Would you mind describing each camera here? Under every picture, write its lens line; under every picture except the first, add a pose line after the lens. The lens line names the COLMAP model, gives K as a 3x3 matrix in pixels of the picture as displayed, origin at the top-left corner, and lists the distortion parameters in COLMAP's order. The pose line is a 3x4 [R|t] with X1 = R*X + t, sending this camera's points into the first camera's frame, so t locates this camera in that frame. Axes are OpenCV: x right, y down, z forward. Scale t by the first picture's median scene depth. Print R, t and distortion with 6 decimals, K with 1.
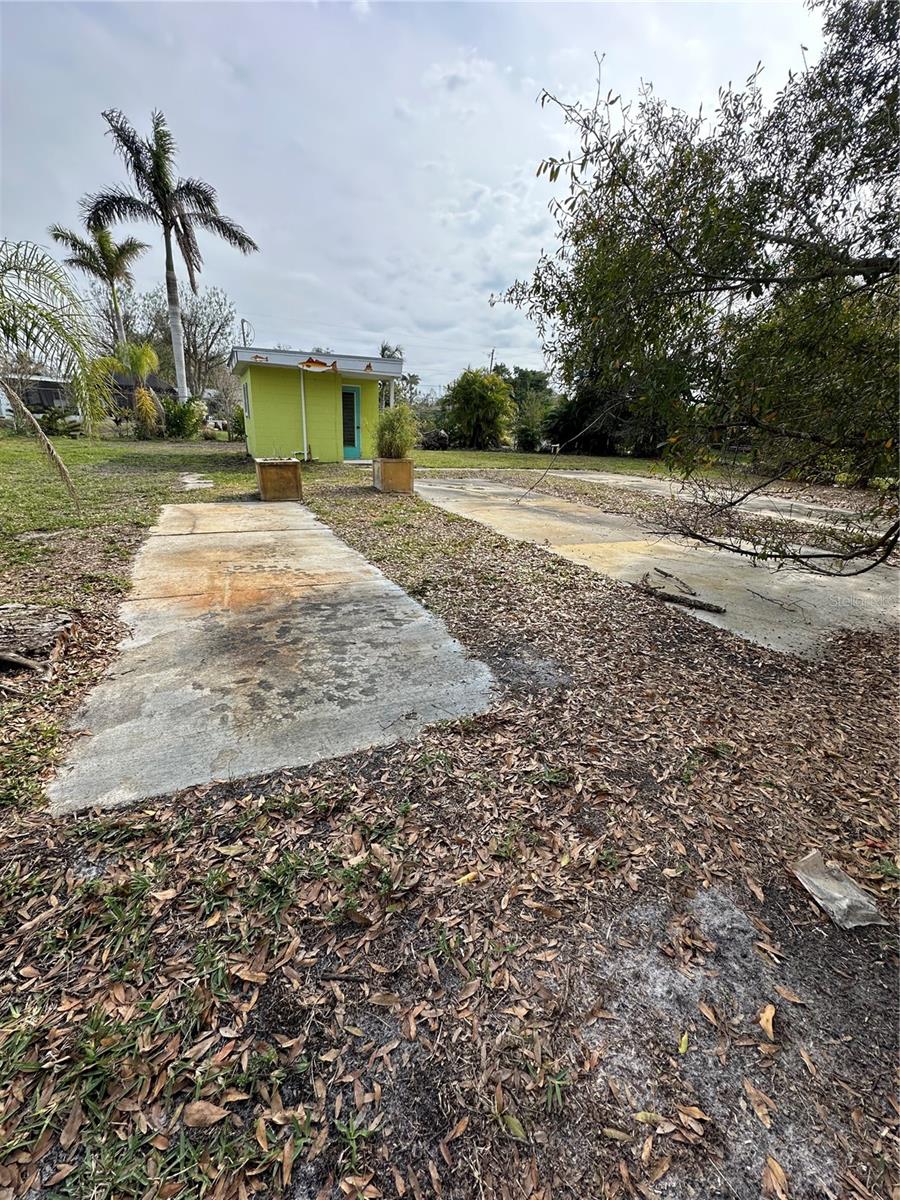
lens RADIAL K [[484.2, 0, 446.5], [0, 484.2, 599.4], [0, 0, 1]] dist [0.002078, 0.000315]
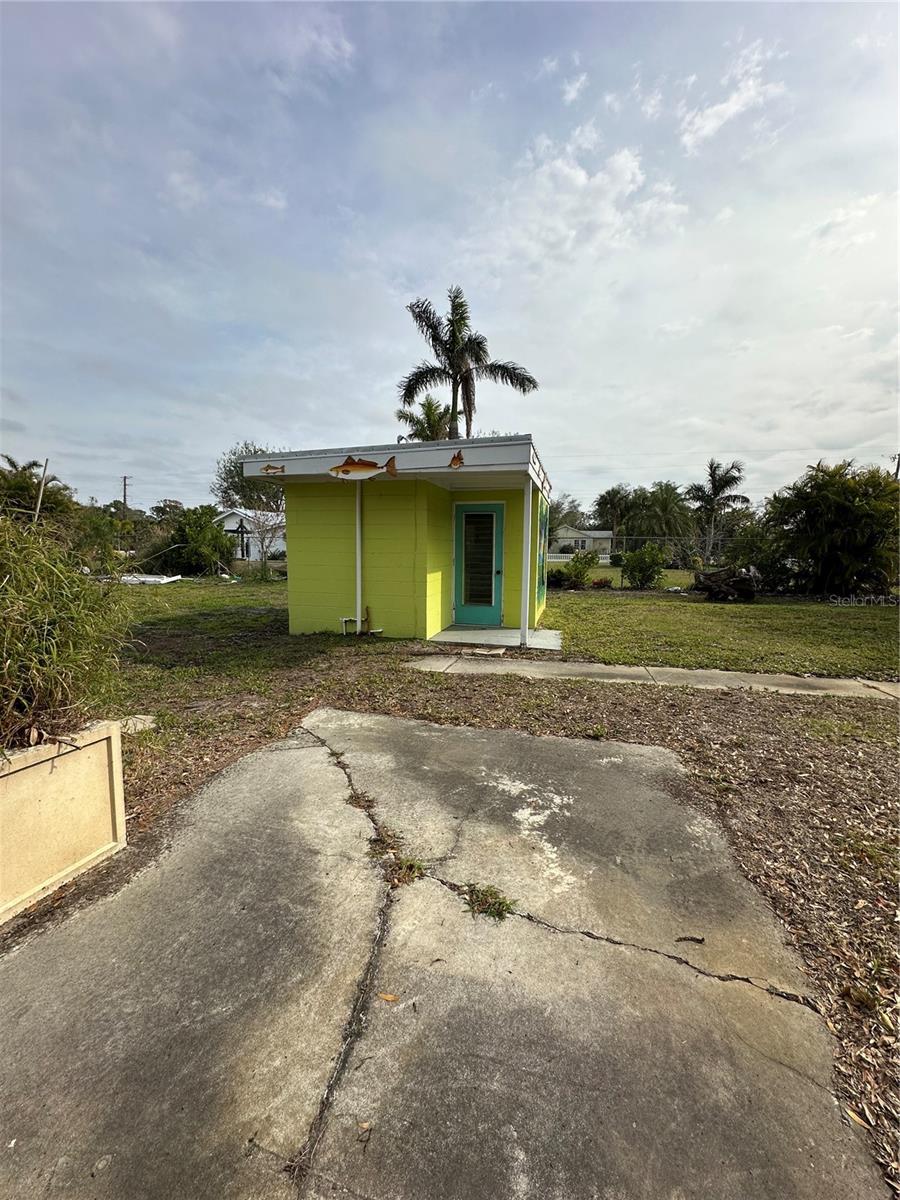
lens RADIAL K [[484.2, 0, 451.0], [0, 484.2, 597.9], [0, 0, 1]] dist [0.002078, 0.000315]
pose [[0.784162, 0.025111, -0.620047, 0.074815], [-0.183951, 0.963679, -0.193611, -0.134408], [0.592665, 0.265881, 0.760300, 0.356103]]
